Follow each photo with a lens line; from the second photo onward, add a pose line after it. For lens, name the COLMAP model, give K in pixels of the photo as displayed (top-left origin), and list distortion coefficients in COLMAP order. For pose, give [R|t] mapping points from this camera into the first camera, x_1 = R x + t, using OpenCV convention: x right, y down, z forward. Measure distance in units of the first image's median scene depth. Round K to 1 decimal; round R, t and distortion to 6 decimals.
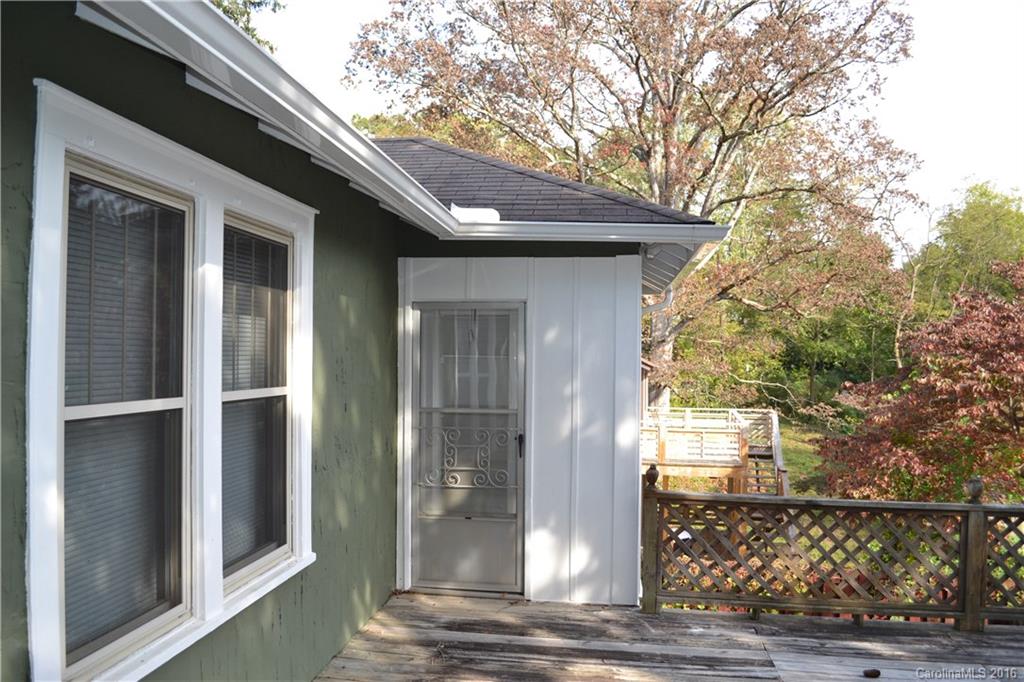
lens RADIAL K [[811.8, 0, 512.9], [0, 811.8, 344.1], [0, 0, 1]] dist [-0.066291, -0.003020]
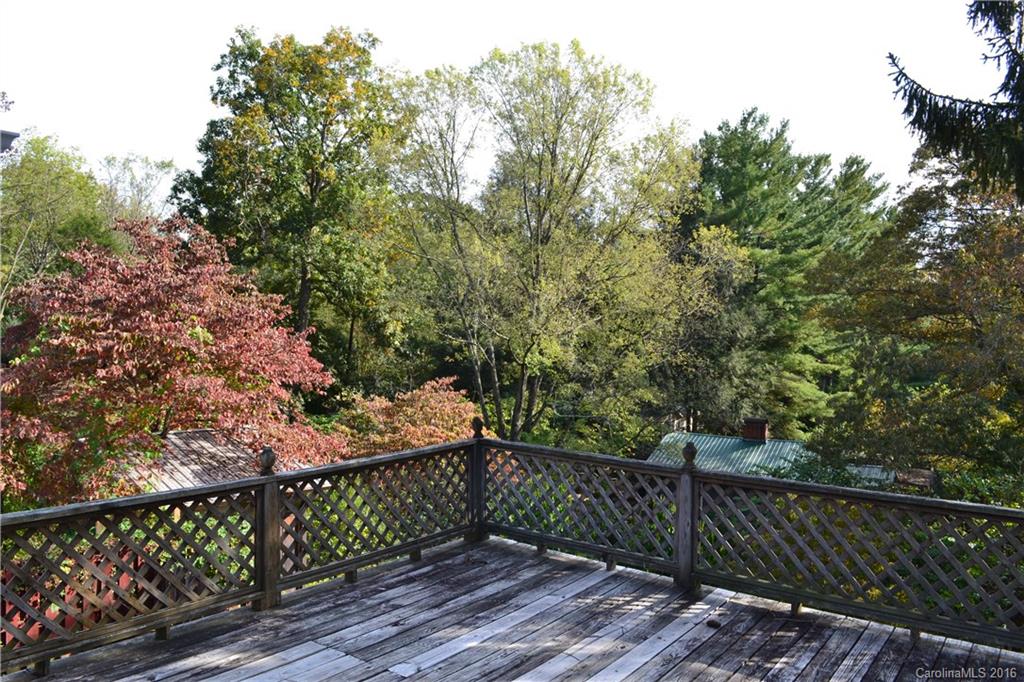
lens RADIAL K [[811.8, 0, 513.5], [0, 811.8, 340.6], [0, 0, 1]] dist [-0.066291, -0.003020]
pose [[0.469542, -0.027316, 0.882488, -0.047910], [-0.017605, 0.999033, 0.040290, -0.001415], [-0.882735, -0.034454, 0.468607, 0.109262]]
